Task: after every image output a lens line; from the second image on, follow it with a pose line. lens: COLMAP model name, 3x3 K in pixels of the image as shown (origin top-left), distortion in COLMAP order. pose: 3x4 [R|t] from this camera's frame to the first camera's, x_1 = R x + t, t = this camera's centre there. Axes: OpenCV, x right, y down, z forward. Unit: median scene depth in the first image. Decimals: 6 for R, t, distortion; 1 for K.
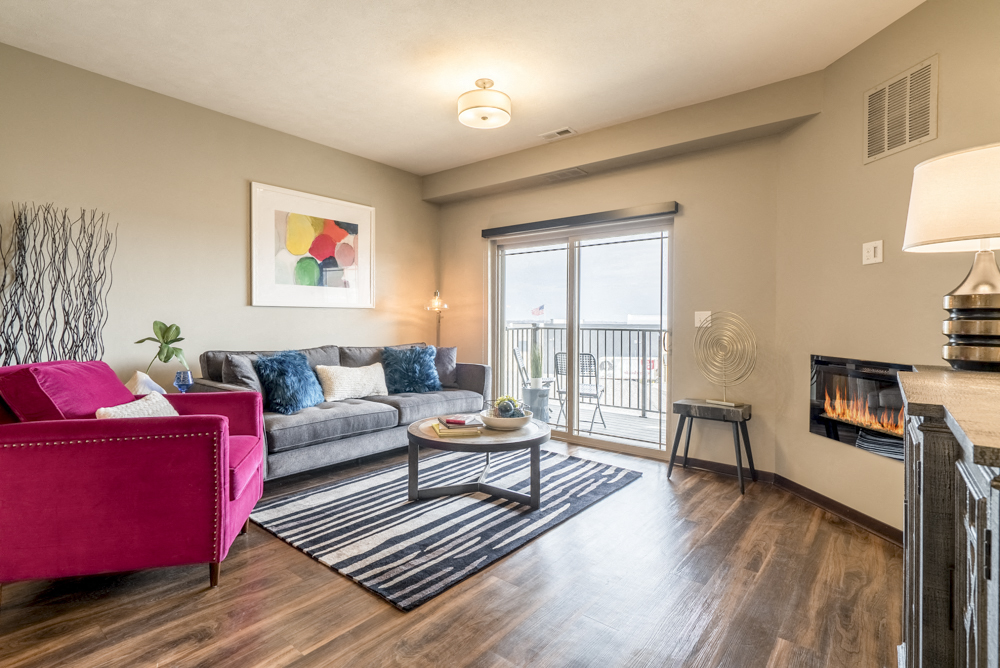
lens RADIAL K [[512.6, 0, 501.9], [0, 512.6, 324.4], [0, 0, 1]] dist [-0.025633, 0.000300]
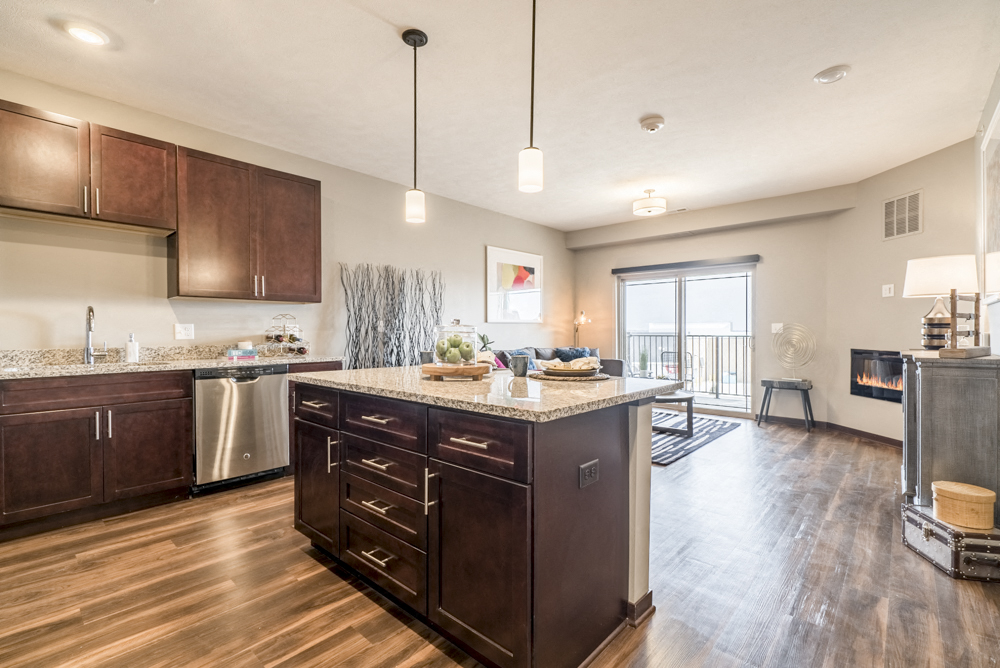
lens RADIAL K [[456.3, 0, 500.0], [0, 456.3, 334.0], [0, 0, 1]] dist [-0.037756, -0.000078]
pose [[0.996469, -0.006609, -0.083703, -0.379049], [0.006594, 0.999978, -0.000448, 0.002413], [0.083704, -0.000105, 0.996491, -0.508232]]
